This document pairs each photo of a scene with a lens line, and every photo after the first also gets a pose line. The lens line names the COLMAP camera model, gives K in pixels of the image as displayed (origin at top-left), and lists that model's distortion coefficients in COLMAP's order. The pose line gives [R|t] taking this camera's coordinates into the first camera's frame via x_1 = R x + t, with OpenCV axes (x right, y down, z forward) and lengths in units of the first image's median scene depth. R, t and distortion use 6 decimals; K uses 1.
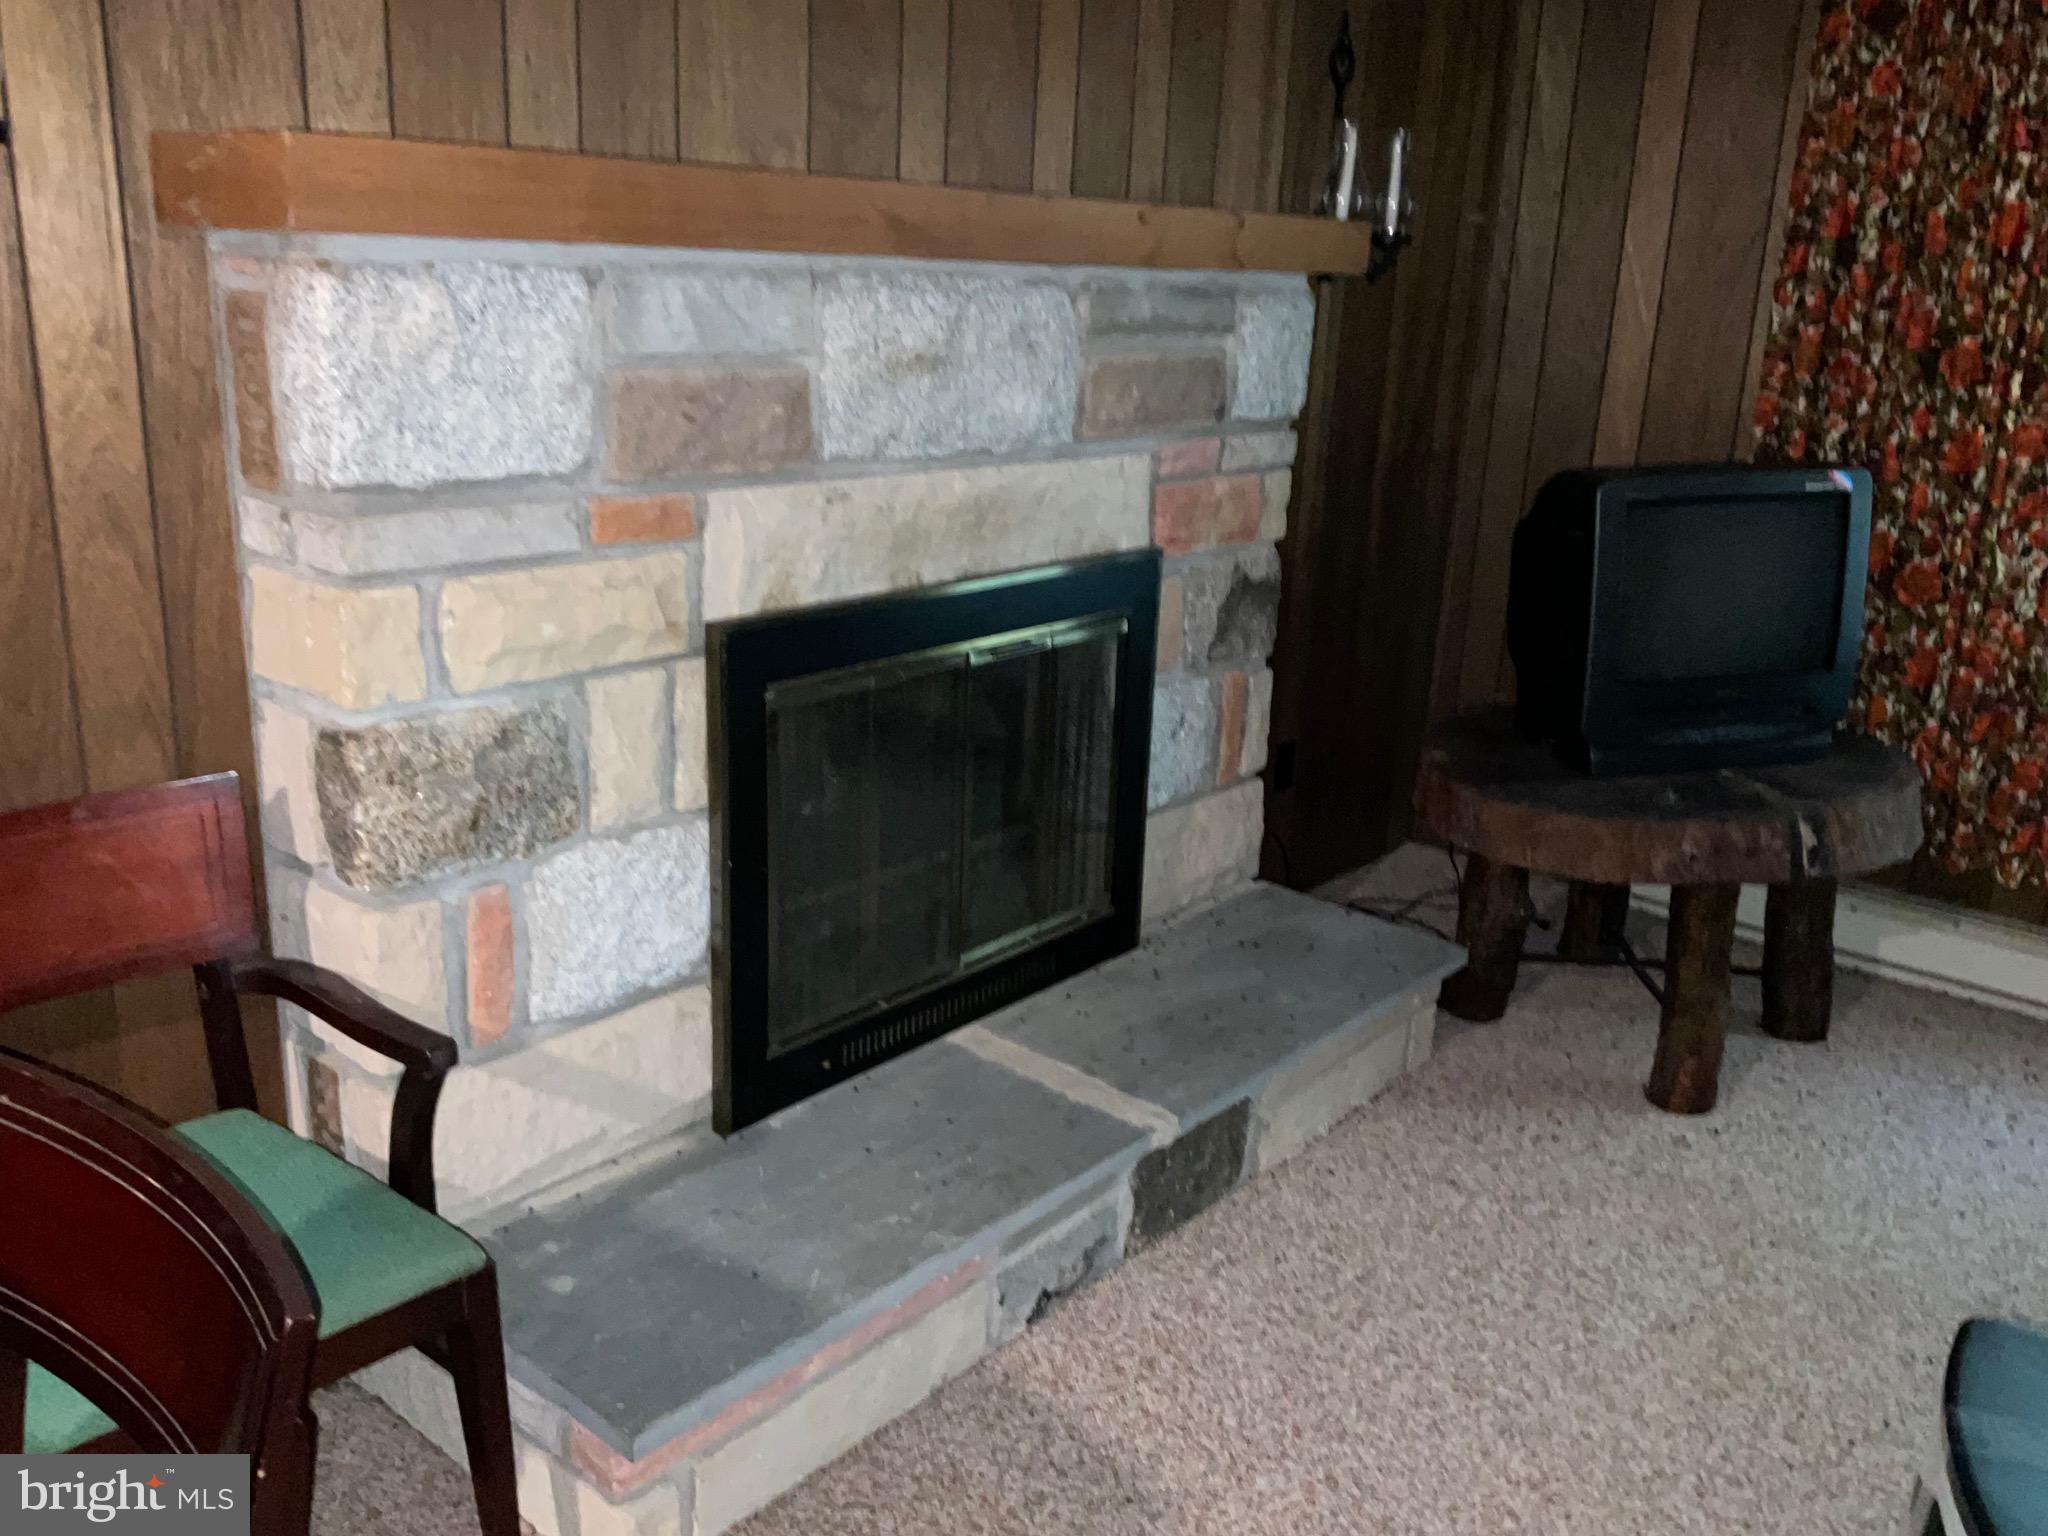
lens RADIAL K [[1722.4, 0, 1024.0], [0, 1722.4, 768.0], [0, 0, 1]] dist [0.033503, -0.002300]
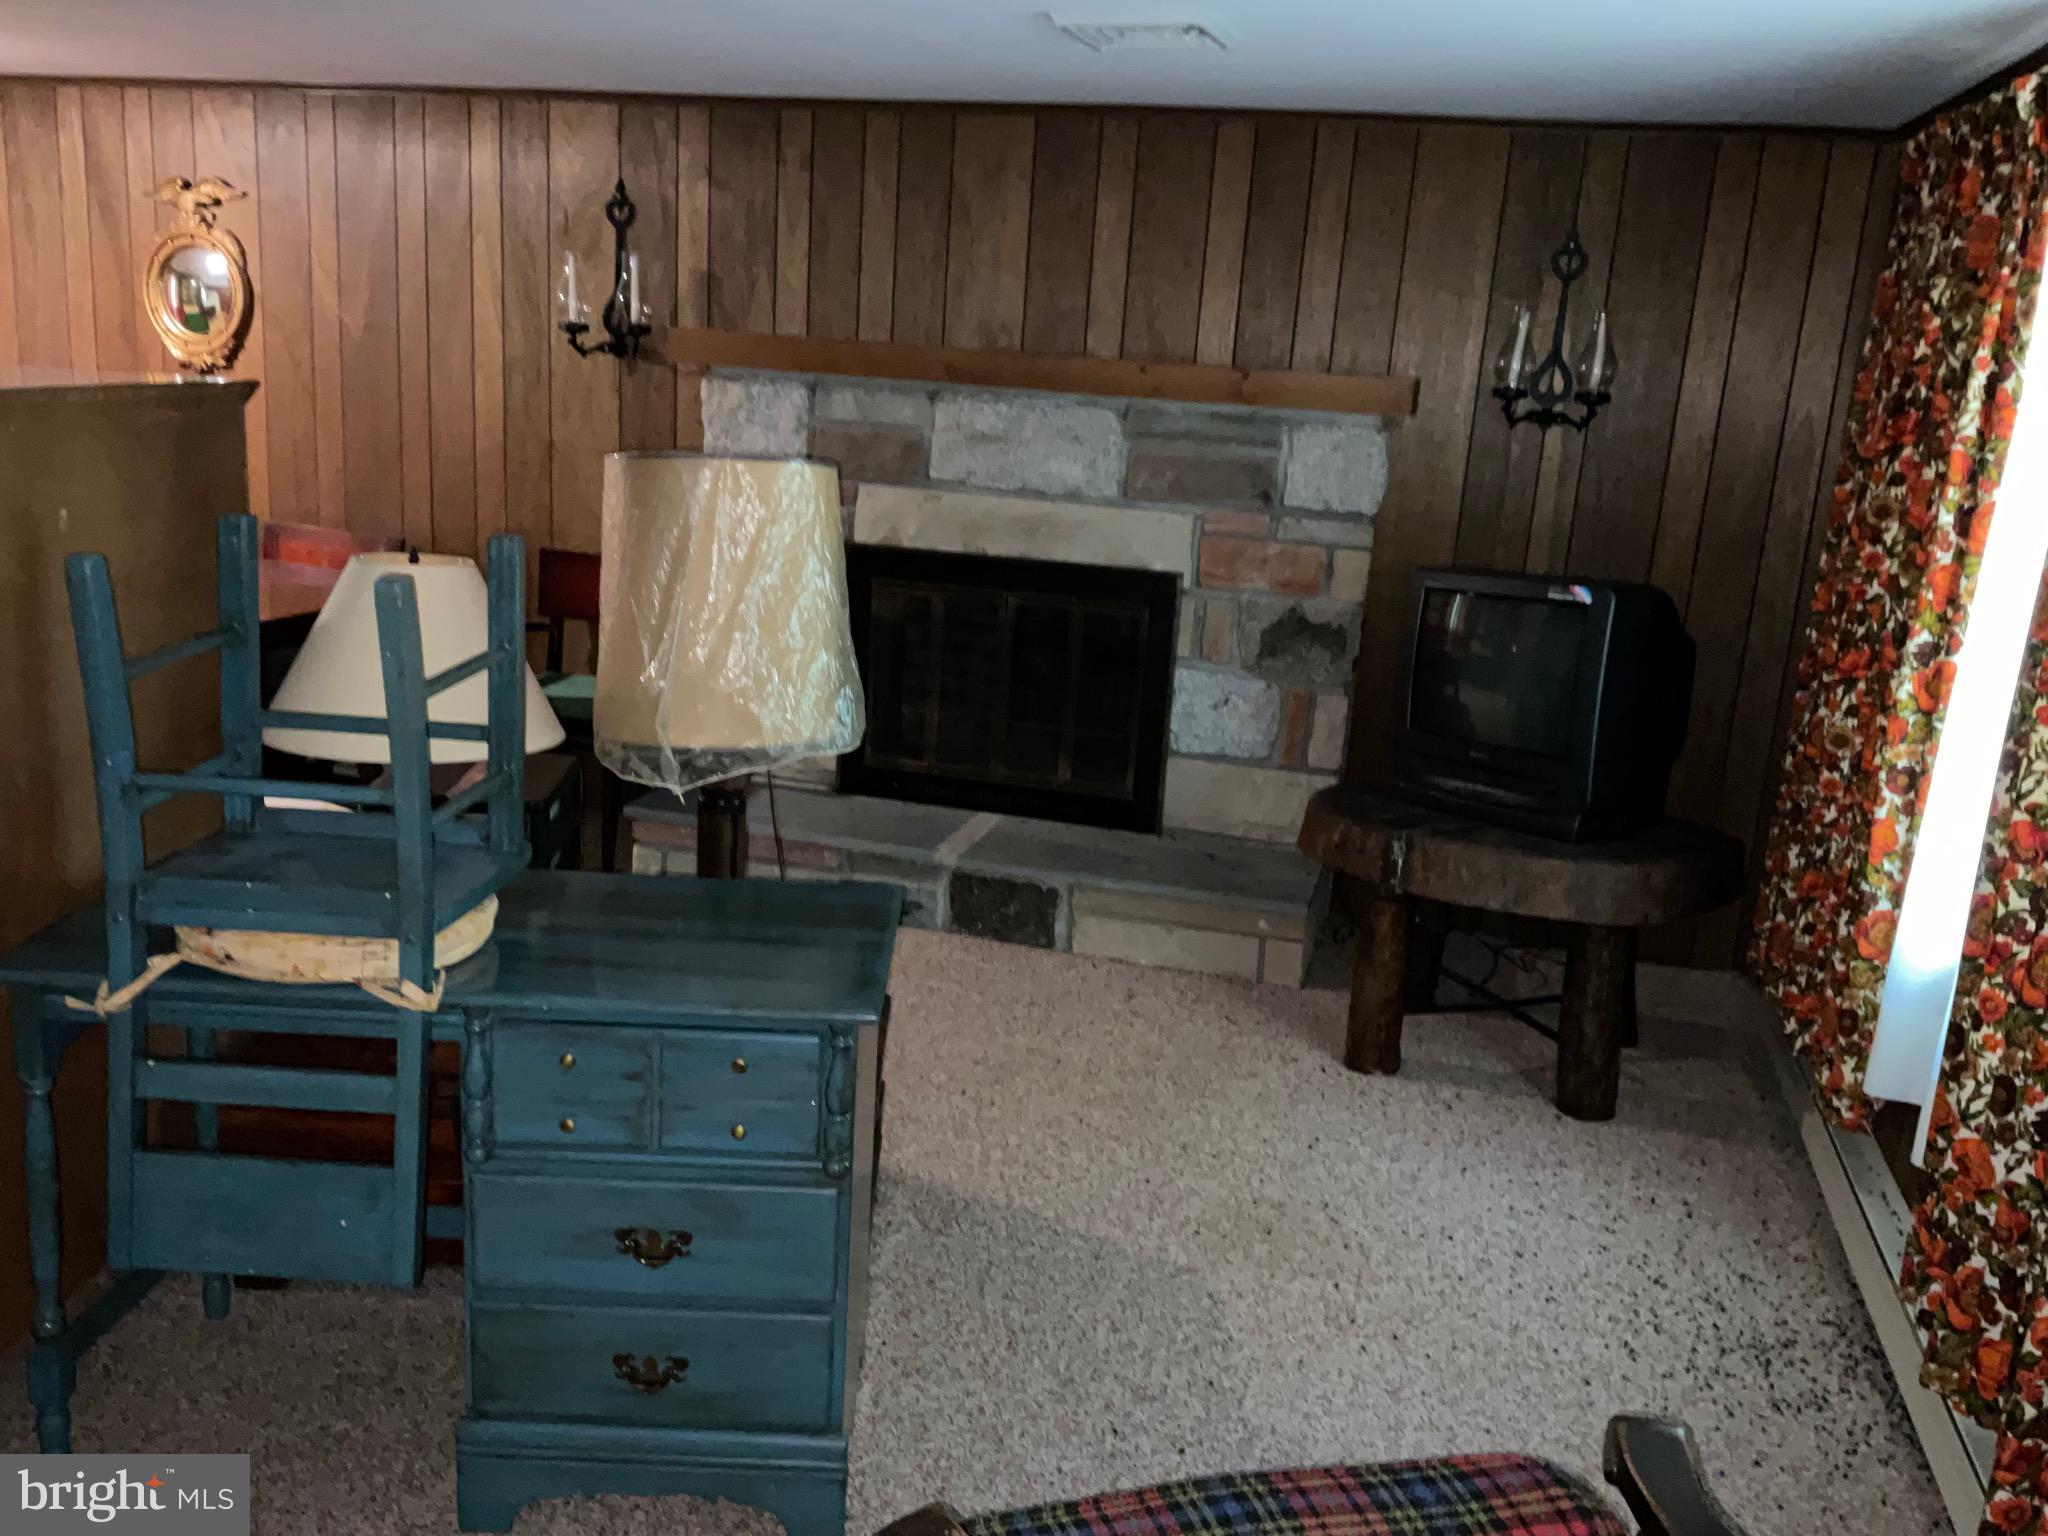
lens RADIAL K [[1722.4, 0, 1024.0], [0, 1722.4, 768.0], [0, 0, 1]] dist [0.033503, -0.002300]
pose [[0.376861, 0.195239, -0.905460, 1.502923], [-0.309020, 0.948030, 0.075801, -0.033186], [0.873202, 0.251238, 0.417609, 0.255903]]
